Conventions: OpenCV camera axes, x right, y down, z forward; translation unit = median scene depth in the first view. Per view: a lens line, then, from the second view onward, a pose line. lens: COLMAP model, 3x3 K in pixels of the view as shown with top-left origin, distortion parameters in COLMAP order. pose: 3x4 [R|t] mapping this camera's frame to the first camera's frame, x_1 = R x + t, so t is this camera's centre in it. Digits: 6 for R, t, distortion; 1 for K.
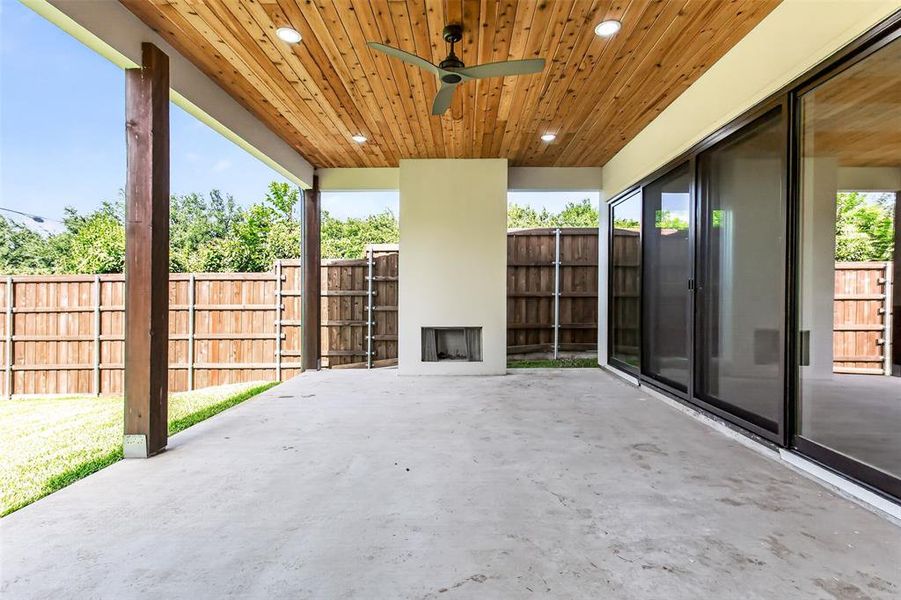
lens RADIAL K [[440.4, 0, 459.6], [0, 440.4, 296.1], [0, 0, 1]] dist [0.000610, 0.000283]
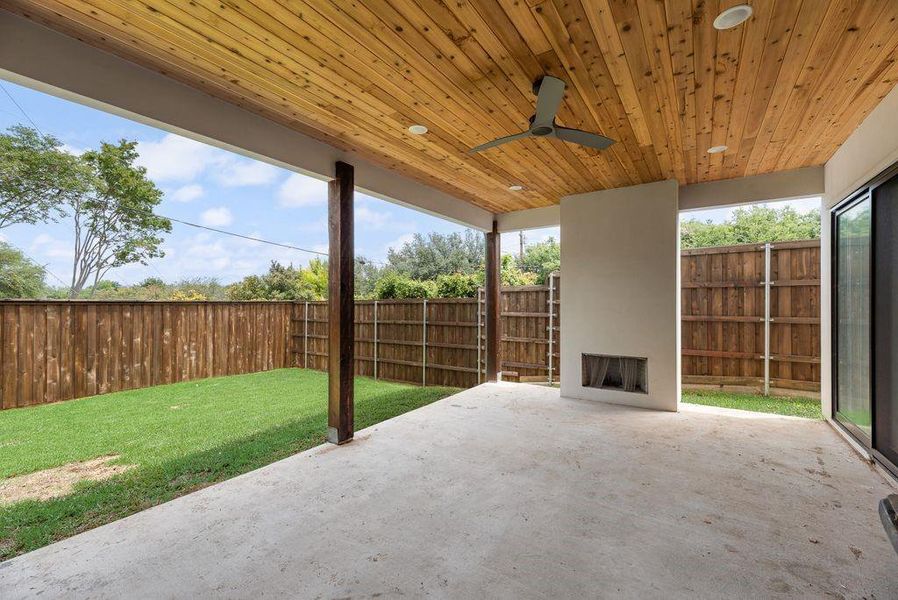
lens RADIAL K [[371.6, 0, 449.0], [0, 371.6, 300.0], [0, 0, 1]] dist [-0.001459, 0.000023]
pose [[0.833801, -0.006676, -0.552025, 0.149310], [0.001802, 0.999954, -0.009371, -0.053772], [0.552062, 0.006819, 0.833775, 0.094071]]
